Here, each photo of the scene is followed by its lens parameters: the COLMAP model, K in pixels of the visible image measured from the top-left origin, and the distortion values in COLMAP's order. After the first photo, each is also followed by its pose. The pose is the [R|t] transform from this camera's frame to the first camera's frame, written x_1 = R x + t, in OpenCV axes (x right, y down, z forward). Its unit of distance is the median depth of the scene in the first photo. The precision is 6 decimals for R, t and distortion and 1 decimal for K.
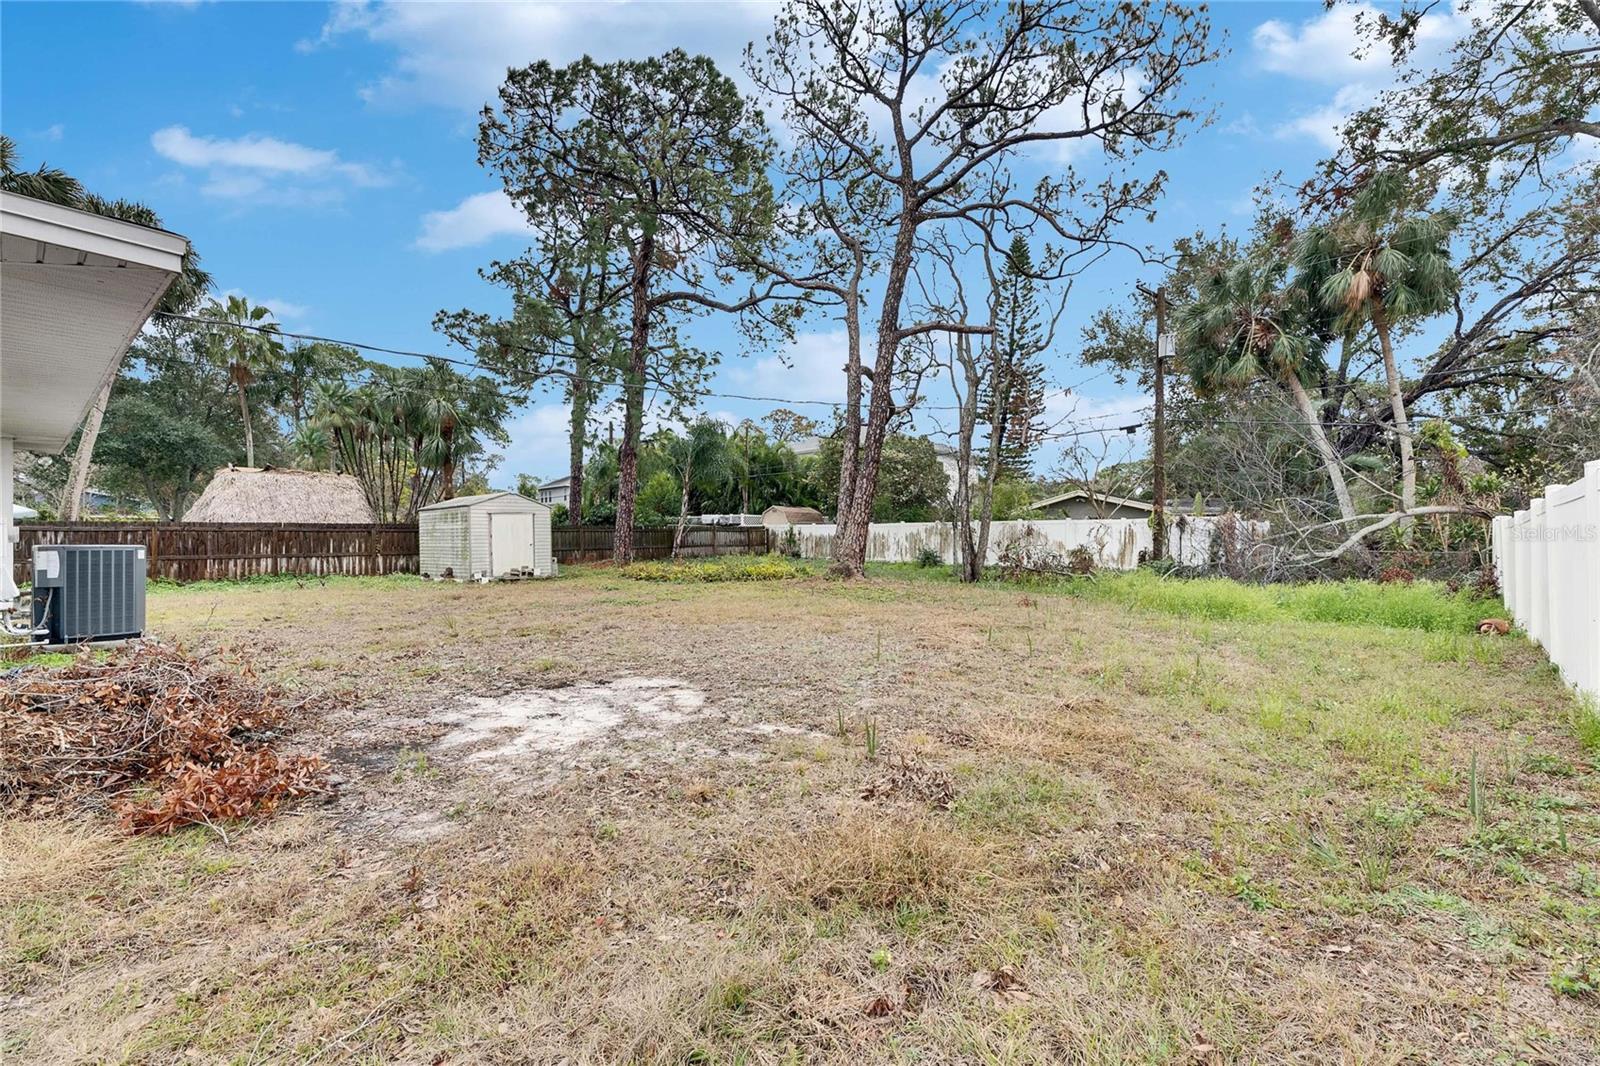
lens RADIAL K [[662.4, 0, 800.0], [0, 662.4, 533.0], [0, 0, 1]] dist [0.030258, 0.000092]
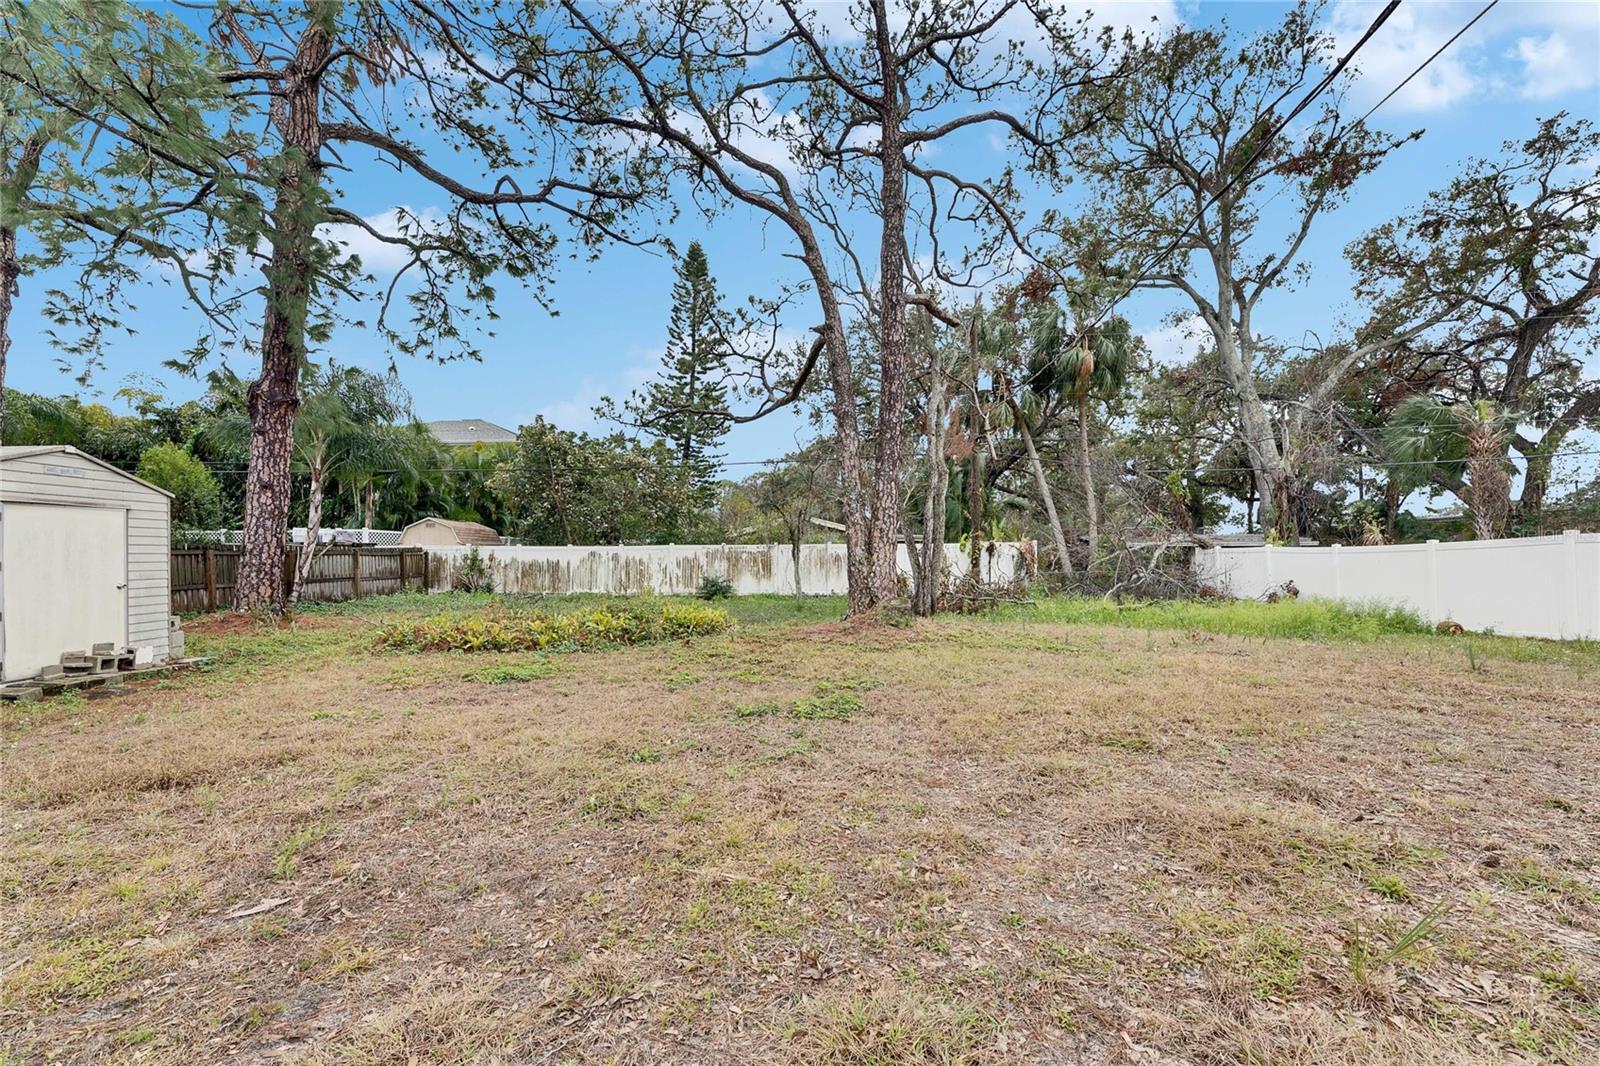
lens RADIAL K [[662.4, 0, 800.0], [0, 662.4, 533.0], [0, 0, 1]] dist [0.030258, 0.000092]
pose [[0.740730, 0.025549, 0.671316, -0.280188], [0.001066, 0.999231, -0.039205, 0.001852], [-0.671802, 0.029756, 0.740133, 0.324683]]
